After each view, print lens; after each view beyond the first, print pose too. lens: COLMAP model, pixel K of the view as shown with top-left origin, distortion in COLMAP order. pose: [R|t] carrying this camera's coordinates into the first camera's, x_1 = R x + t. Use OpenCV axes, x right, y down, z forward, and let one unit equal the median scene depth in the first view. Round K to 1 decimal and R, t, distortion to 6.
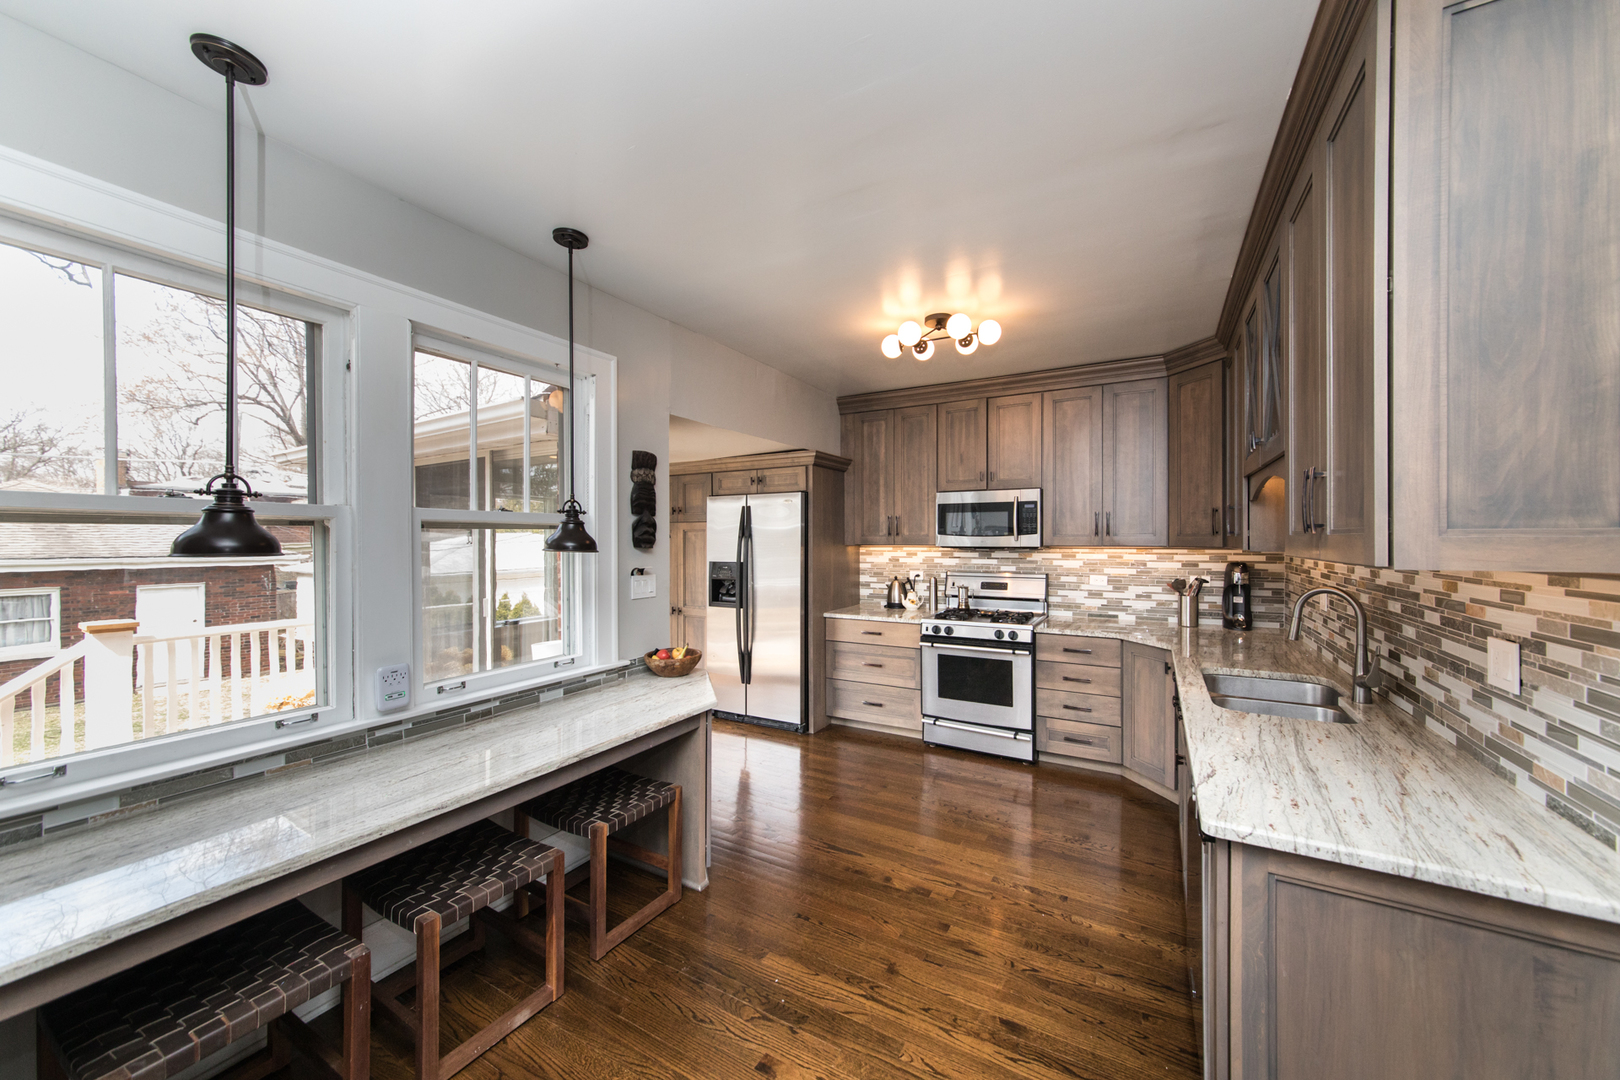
lens RADIAL K [[595.2, 0, 814.9], [0, 595.2, 539.2], [0, 0, 1]] dist [-0.003860, 0.000057]
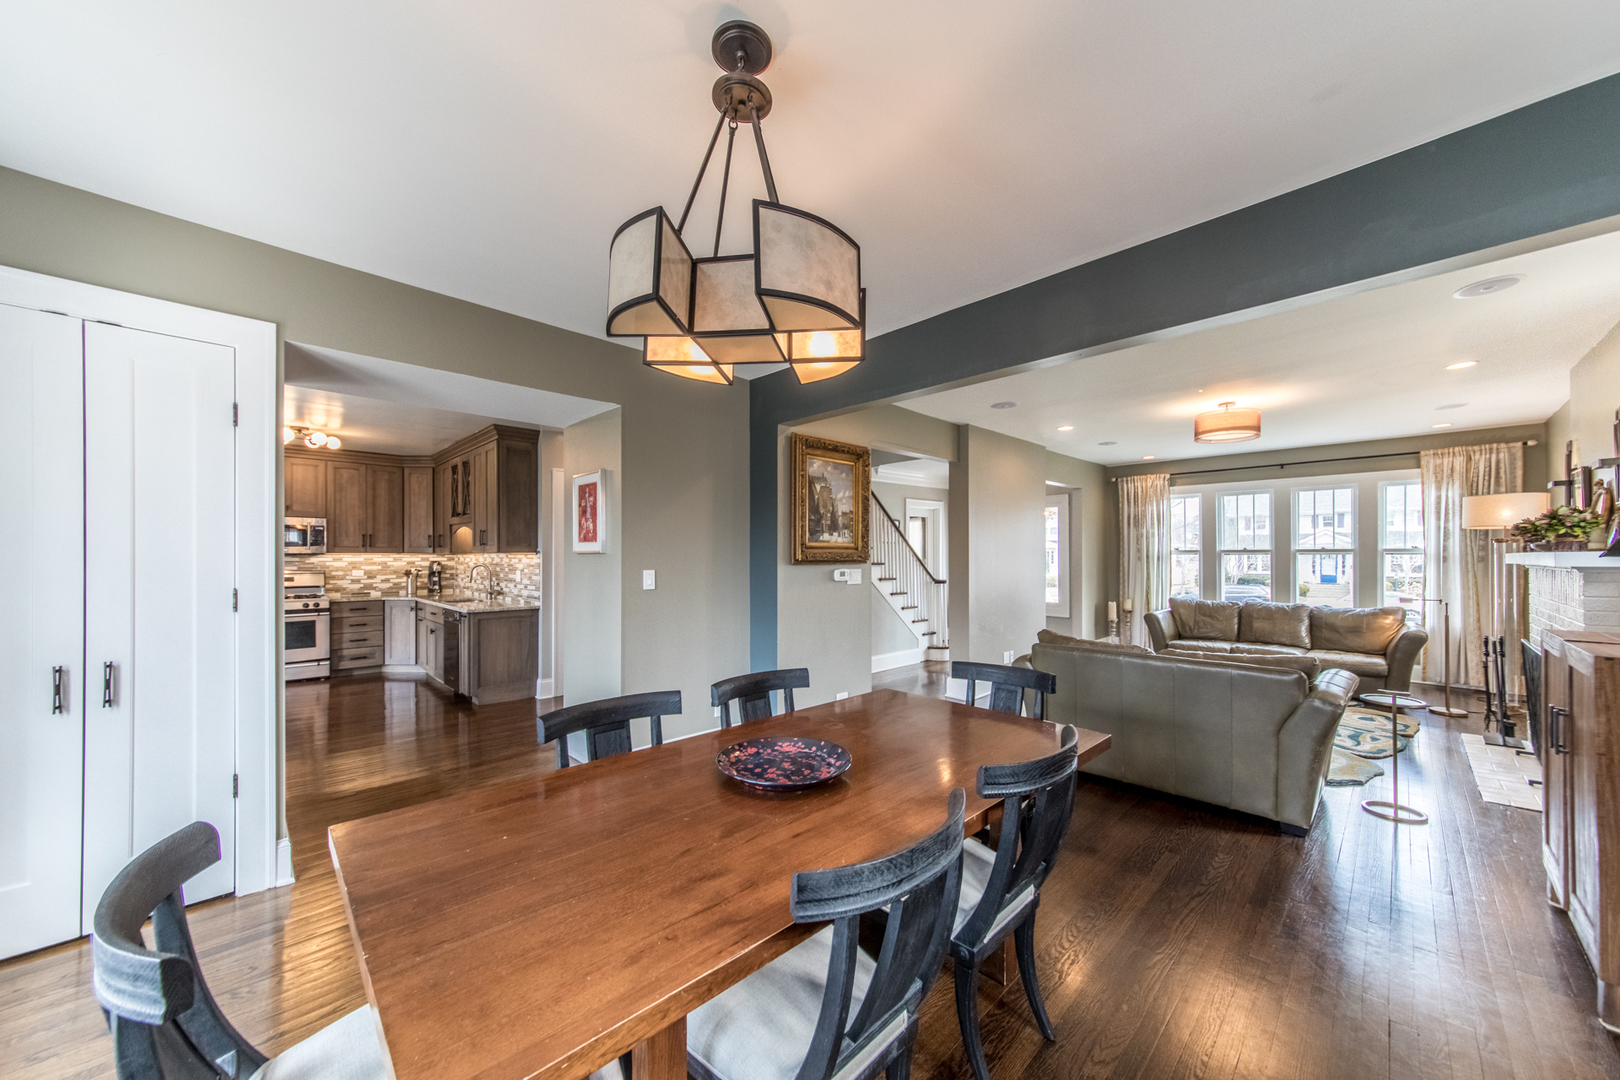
lens RADIAL K [[595.2, 0, 807.3], [0, 595.2, 551.9], [0, 0, 1]] dist [-0.003860, 0.000057]
pose [[0.298768, 0.008036, 0.954292, -0.873168], [-0.005292, 0.999963, -0.006763, 0.013210], [-0.954311, -0.003029, 0.298799, -0.854455]]
